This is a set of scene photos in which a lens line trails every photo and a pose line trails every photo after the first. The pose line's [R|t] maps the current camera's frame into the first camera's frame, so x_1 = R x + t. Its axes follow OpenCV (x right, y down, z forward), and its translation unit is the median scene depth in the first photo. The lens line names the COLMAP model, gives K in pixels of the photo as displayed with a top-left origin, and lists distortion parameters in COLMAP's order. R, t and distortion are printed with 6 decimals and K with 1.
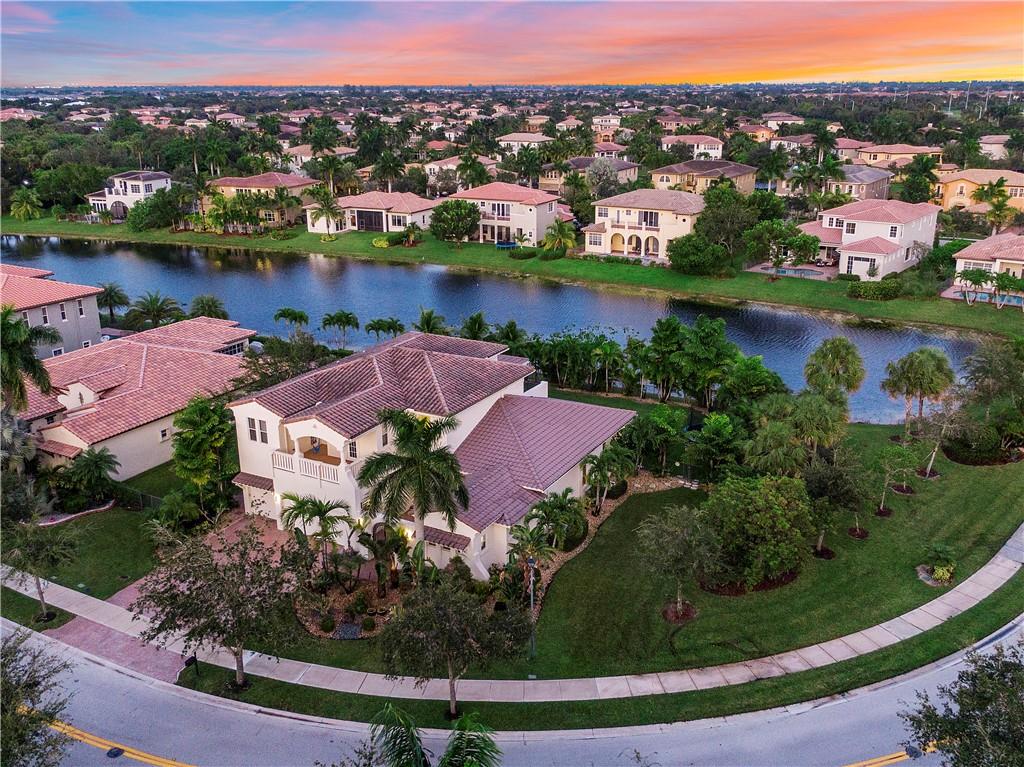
lens RADIAL K [[907.2, 0, 512.0], [0, 907.2, 383.5], [0, 0, 1]] dist [0.038205, -0.000899]
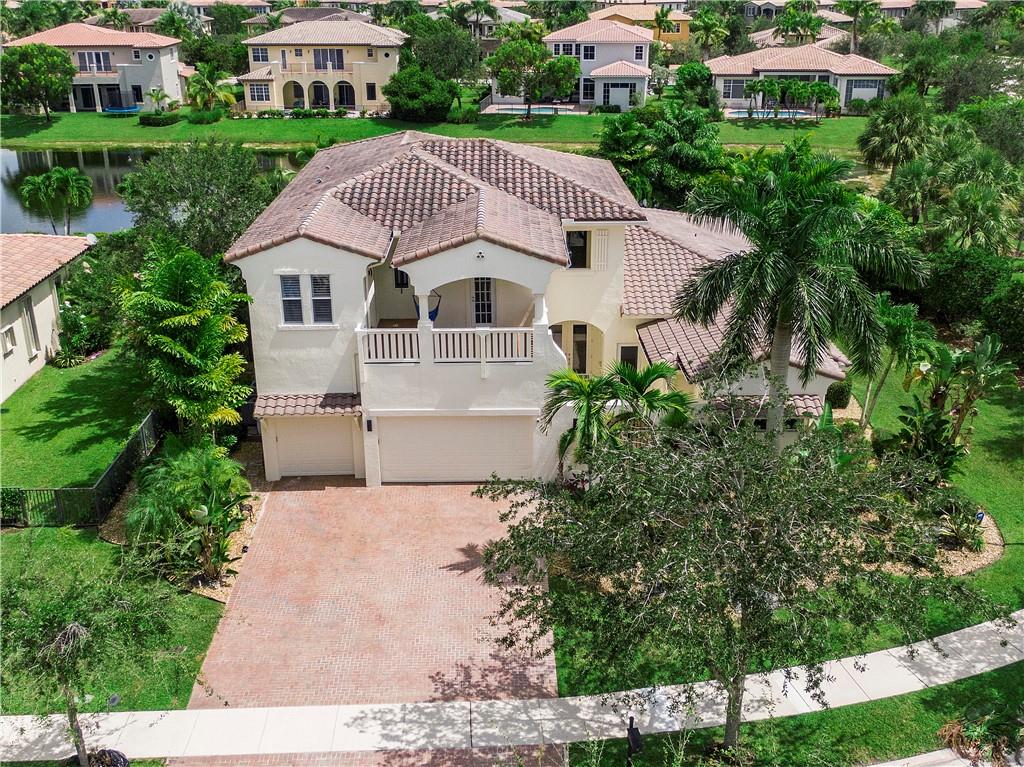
lens RADIAL K [[1057.6, 0, 512.0], [0, 1057.6, 383.5], [0, 0, 1]] dist [0.004812, 0.031860]
pose [[0.861824, -0.183712, 0.472768, -0.186336], [0.159939, 0.982977, 0.090416, 0.025339], [-0.481331, -0.002308, 0.876536, 0.180423]]
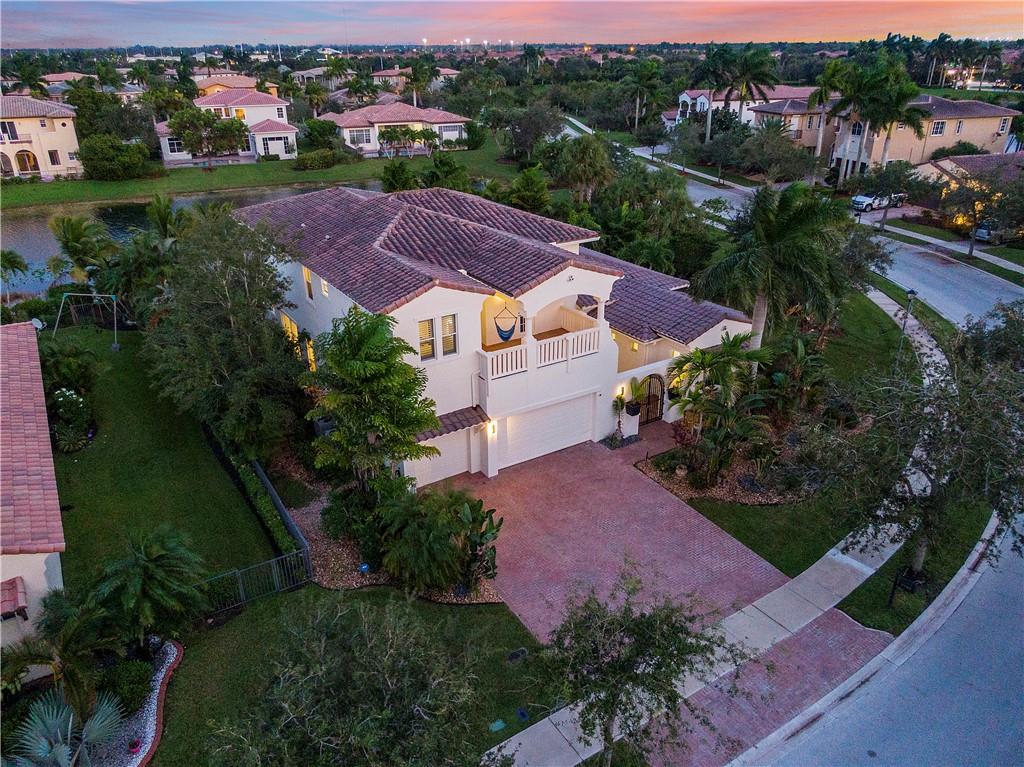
lens RADIAL K [[730.3, 0, 512.0], [0, 730.3, 383.5], [0, 0, 1]] dist [0.047330, -0.060377]
pose [[0.477233, -0.365623, 0.799105, -0.258518], [0.279922, 0.925219, 0.256153, -0.011068], [-0.833002, 0.101443, 0.543891, 0.286666]]
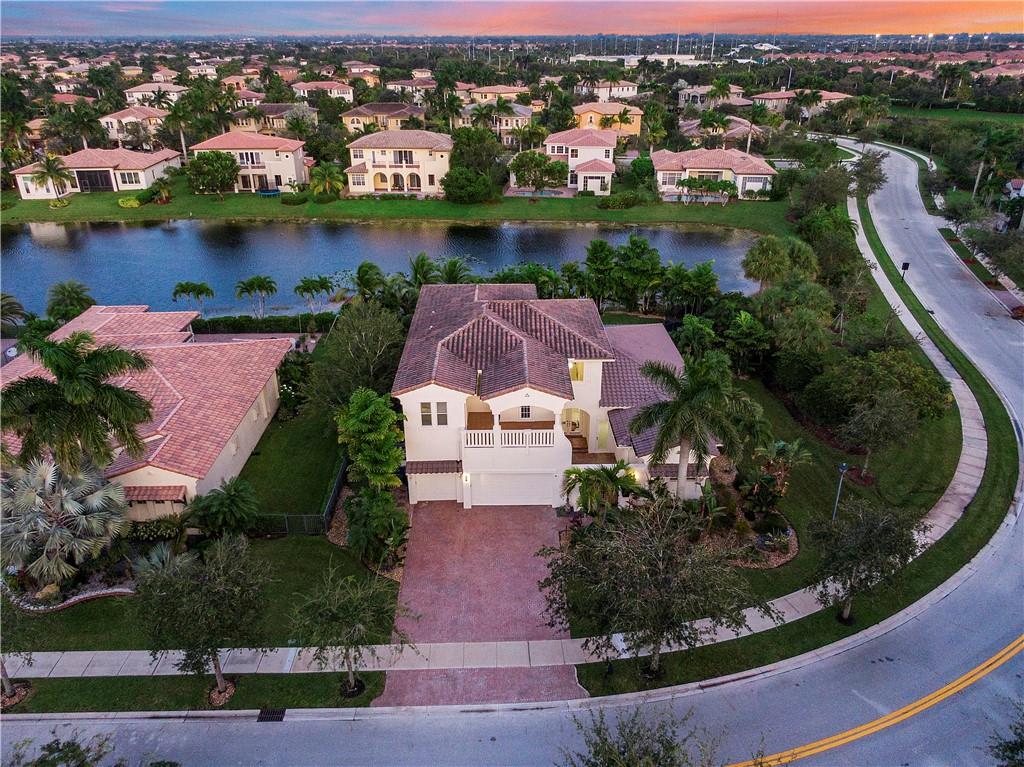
lens RADIAL K [[730.3, 0, 512.0], [0, 730.3, 383.5], [0, 0, 1]] dist [0.047330, -0.060377]
pose [[0.863589, -0.213607, 0.456713, -0.219219], [0.156260, 0.974611, 0.160363, -0.034335], [-0.479372, -0.067122, 0.875041, 0.126893]]
